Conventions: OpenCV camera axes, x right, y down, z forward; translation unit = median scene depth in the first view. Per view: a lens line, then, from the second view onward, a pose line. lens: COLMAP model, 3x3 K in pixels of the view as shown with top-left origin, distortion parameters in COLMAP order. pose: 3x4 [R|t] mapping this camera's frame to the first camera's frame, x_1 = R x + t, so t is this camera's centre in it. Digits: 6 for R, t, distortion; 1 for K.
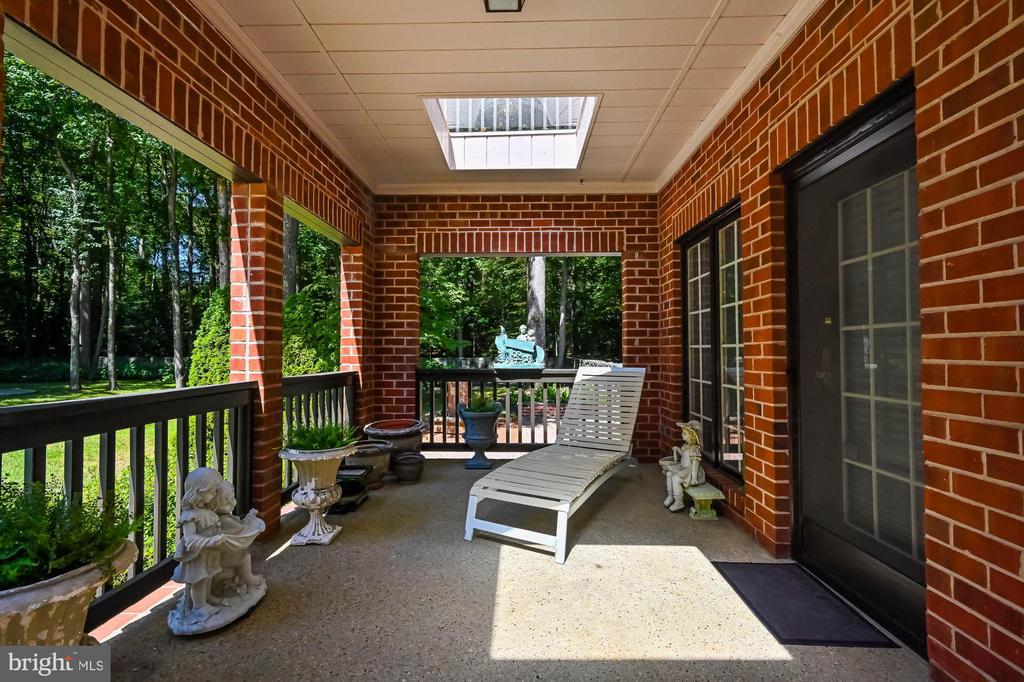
lens RADIAL K [[471.9, 0, 511.6], [0, 471.9, 339.8], [0, 0, 1]] dist [-0.000597, -0.000080]
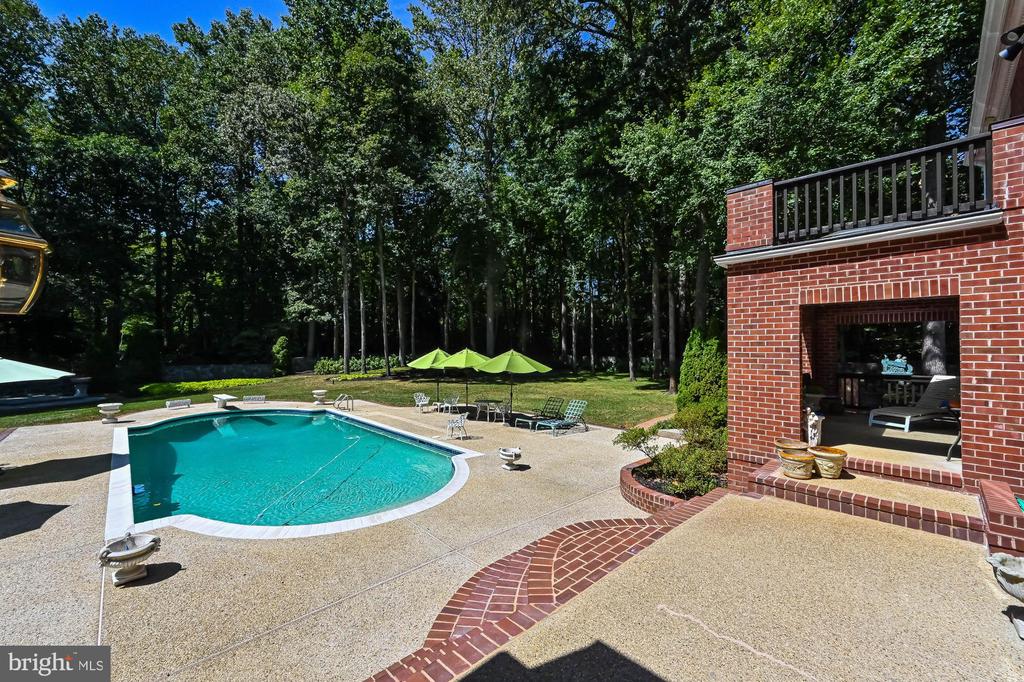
lens RADIAL K [[405.4, 0, 509.2], [0, 405.4, 340.6], [0, 0, 1]] dist [-0.007573, 0.000389]
pose [[0.705666, -0.007330, -0.708507, 0.035676], [0.007936, 0.999966, -0.002442, -0.051689], [0.708500, -0.003899, 0.705700, -0.768280]]
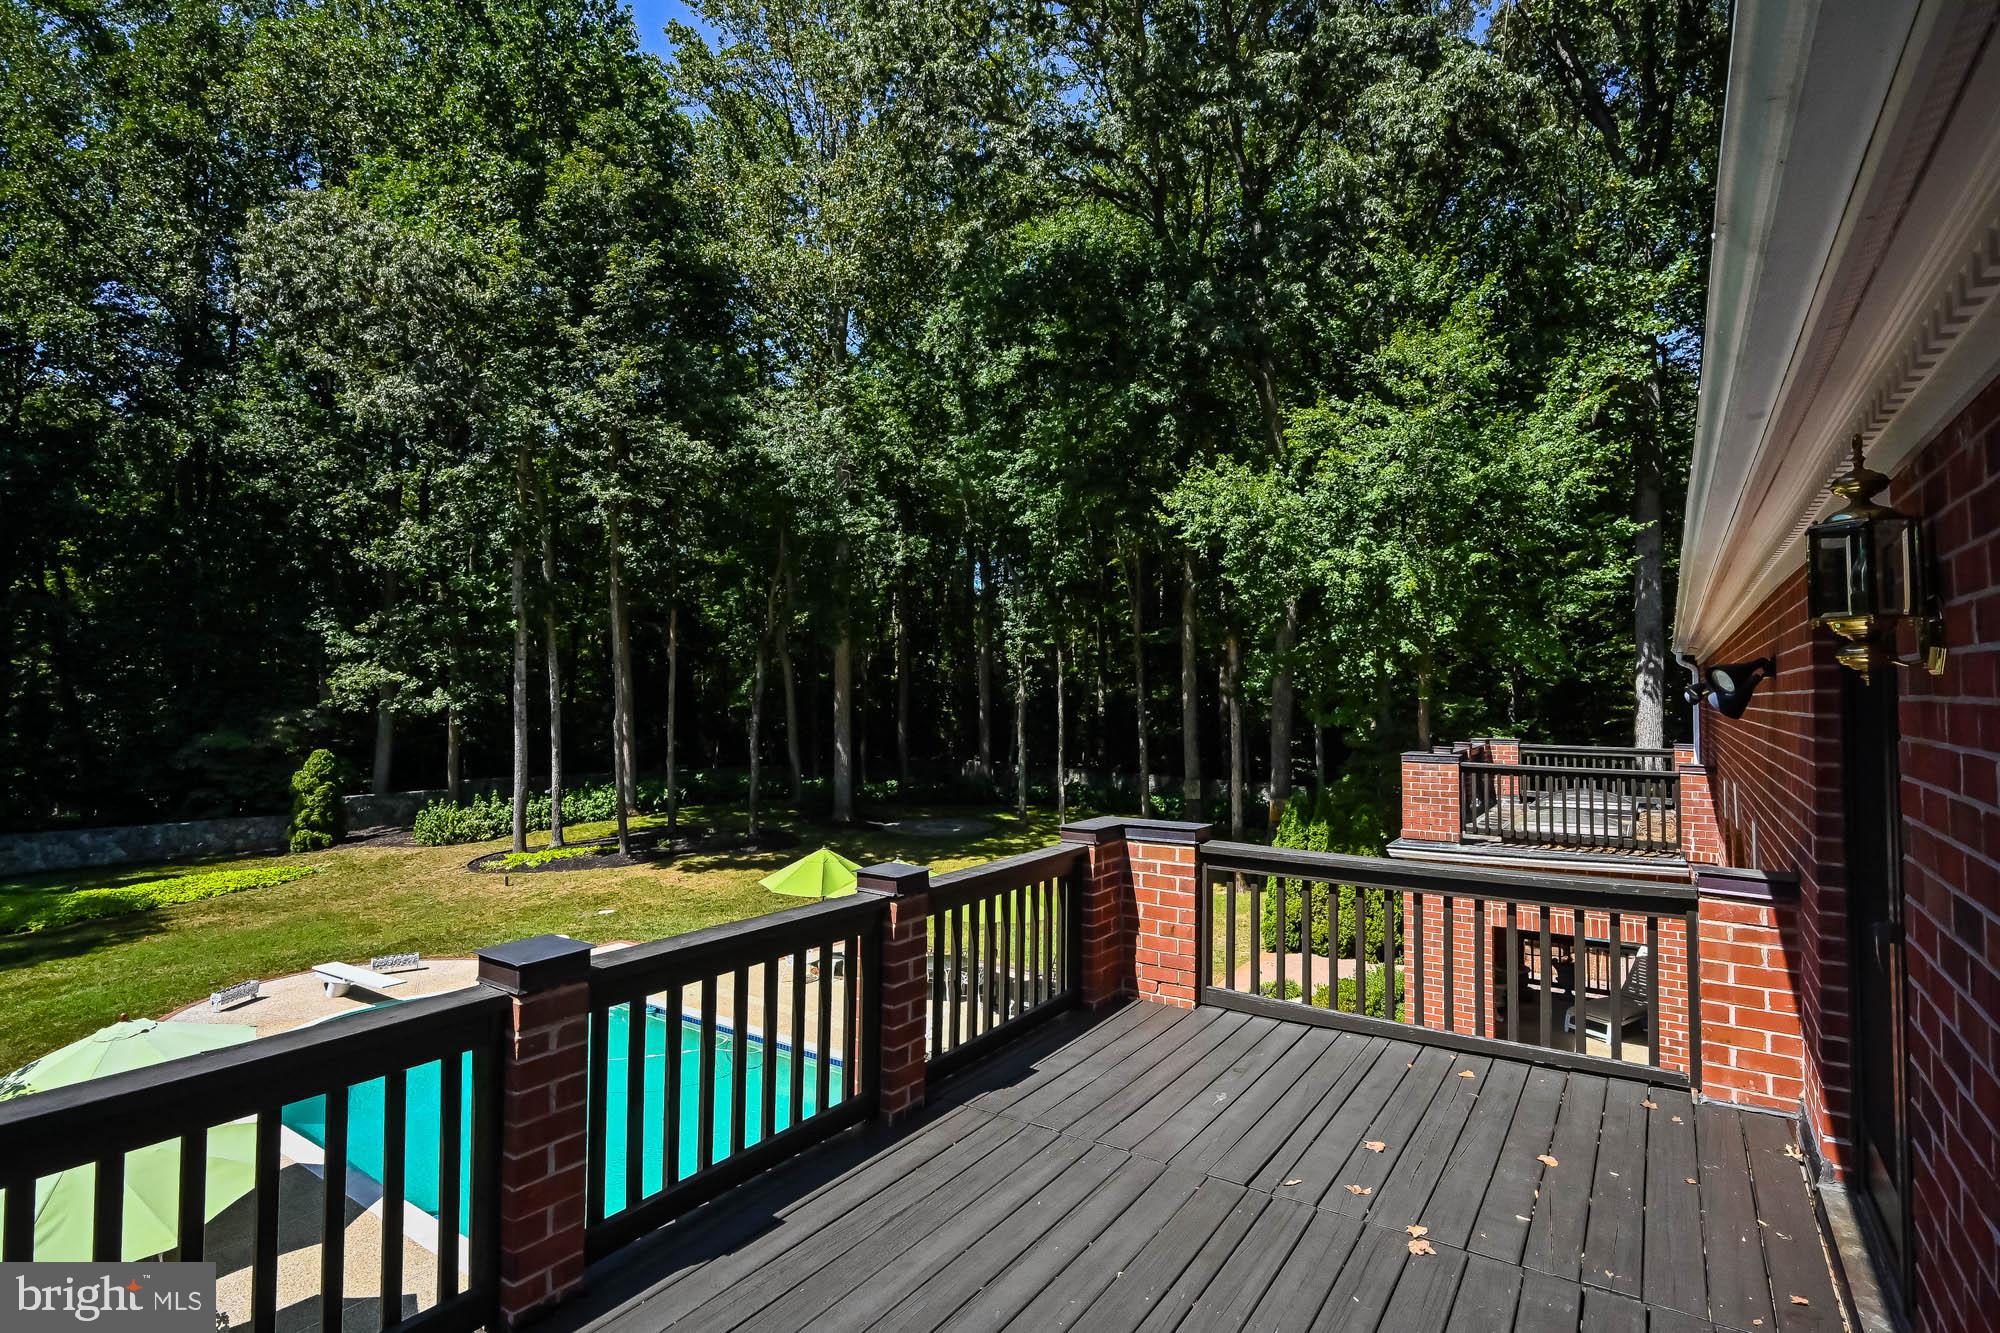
lens RADIAL K [[969.3, 0, 997.1], [0, 969.3, 657.0], [0, 0, 1]] dist [-0.009249, 0.001023]
pose [[0.837271, -0.018790, -0.546465, 0.057828], [0.011688, 0.999796, -0.016469, -0.421715], [0.546663, 0.007402, 0.837320, -1.345339]]
